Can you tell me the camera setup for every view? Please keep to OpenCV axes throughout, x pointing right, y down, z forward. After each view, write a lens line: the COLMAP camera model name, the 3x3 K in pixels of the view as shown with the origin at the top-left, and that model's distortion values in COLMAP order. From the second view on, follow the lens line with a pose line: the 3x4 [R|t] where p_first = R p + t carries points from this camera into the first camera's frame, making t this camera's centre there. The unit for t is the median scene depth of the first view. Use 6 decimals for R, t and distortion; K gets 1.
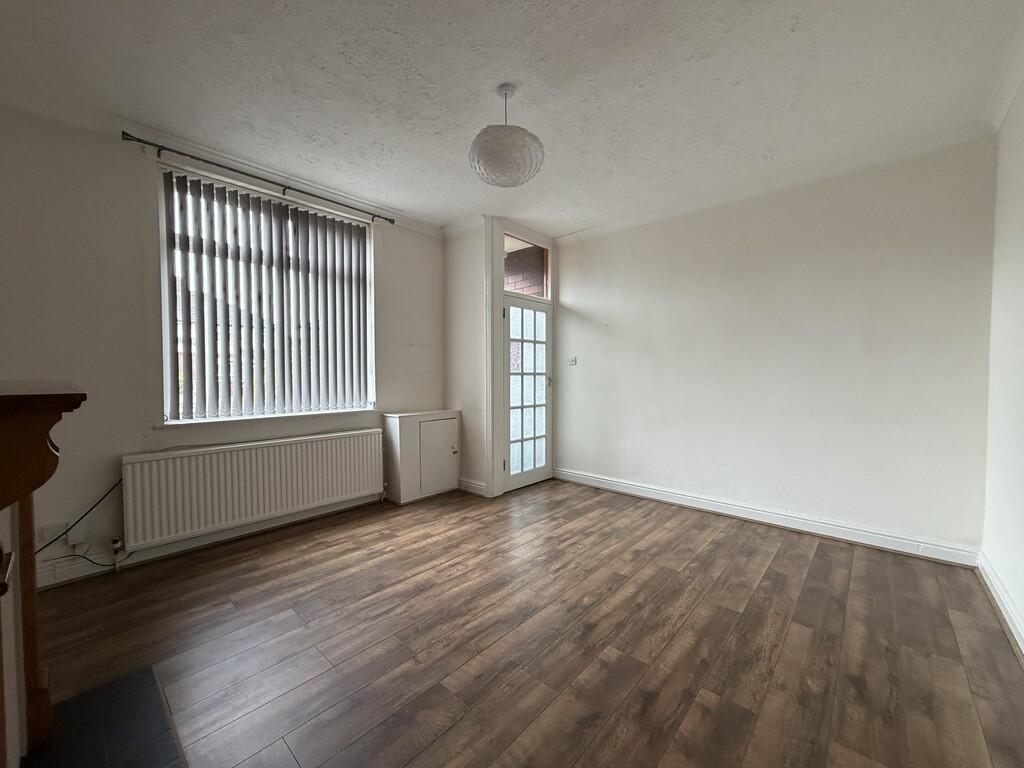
lens RADIAL K [[405.3, 0, 512.0], [0, 405.3, 385.4], [0, 0, 1]] dist [0.000111, -0.000022]
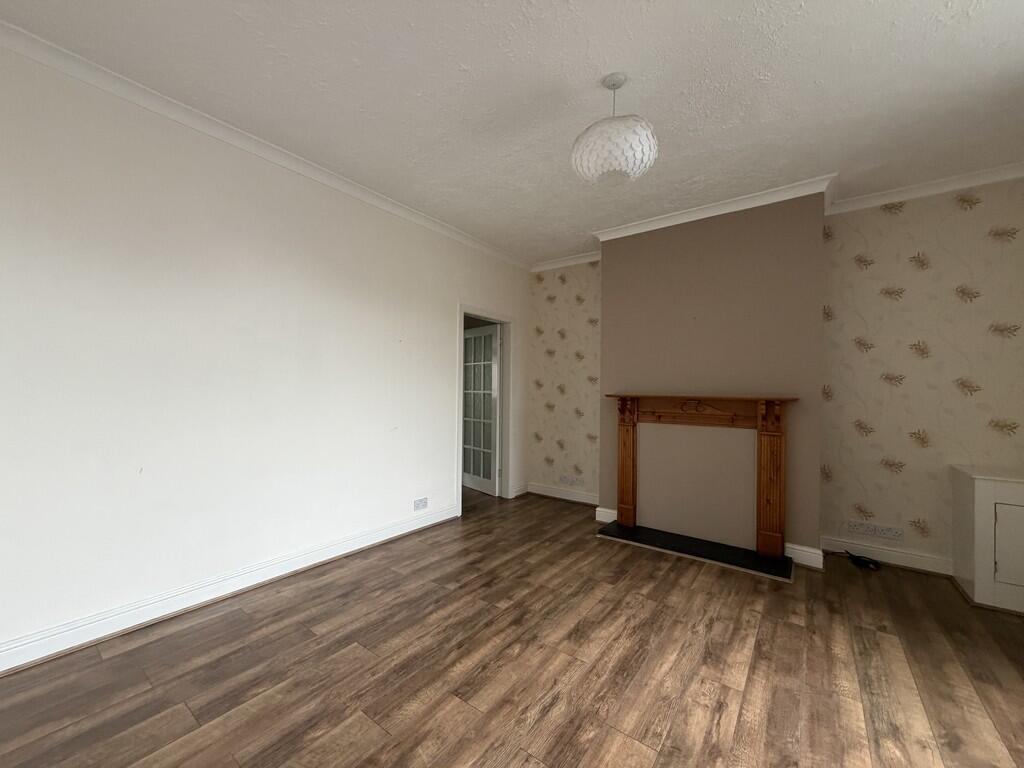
lens RADIAL K [[405.3, 0, 511.9], [0, 405.3, 386.1], [0, 0, 1]] dist [0.000111, -0.000022]
pose [[-0.995487, -0.012511, -0.094074, 0.287847], [-0.015440, 0.999417, 0.030466, -0.073541], [0.093638, 0.031781, -0.995099, 1.889574]]
